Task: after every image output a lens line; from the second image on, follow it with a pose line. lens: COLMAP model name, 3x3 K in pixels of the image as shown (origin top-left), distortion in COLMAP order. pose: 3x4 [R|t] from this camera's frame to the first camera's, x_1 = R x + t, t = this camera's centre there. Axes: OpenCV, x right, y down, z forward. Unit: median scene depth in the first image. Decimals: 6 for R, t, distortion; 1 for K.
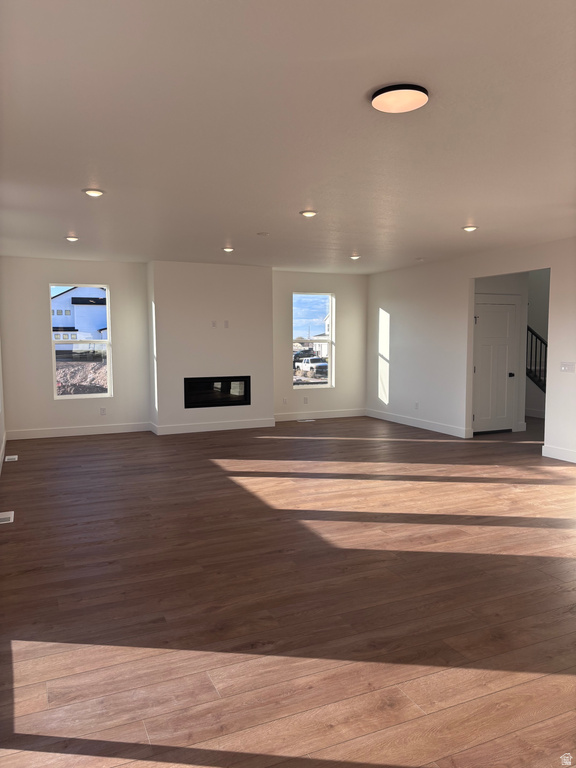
lens RADIAL K [[585.3, 0, 287.0], [0, 585.3, 383.6], [0, 0, 1]] dist [-0.010995, -0.015646]
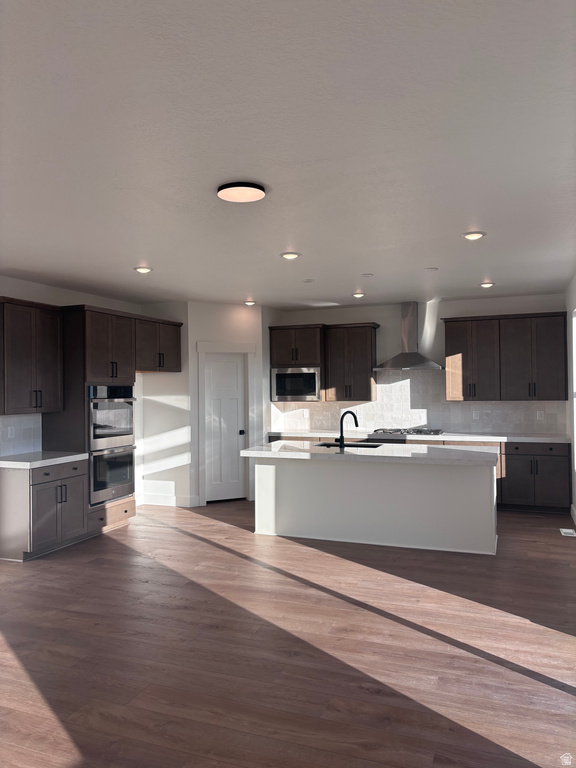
lens RADIAL K [[585.3, 0, 287.3], [0, 585.3, 384.1], [0, 0, 1]] dist [-0.010995, -0.015646]
pose [[-0.706869, 0.004800, 0.707328, -0.747632], [0.071066, 0.995399, 0.064264, -0.189468], [-0.703766, 0.095693, -0.703958, 1.970438]]
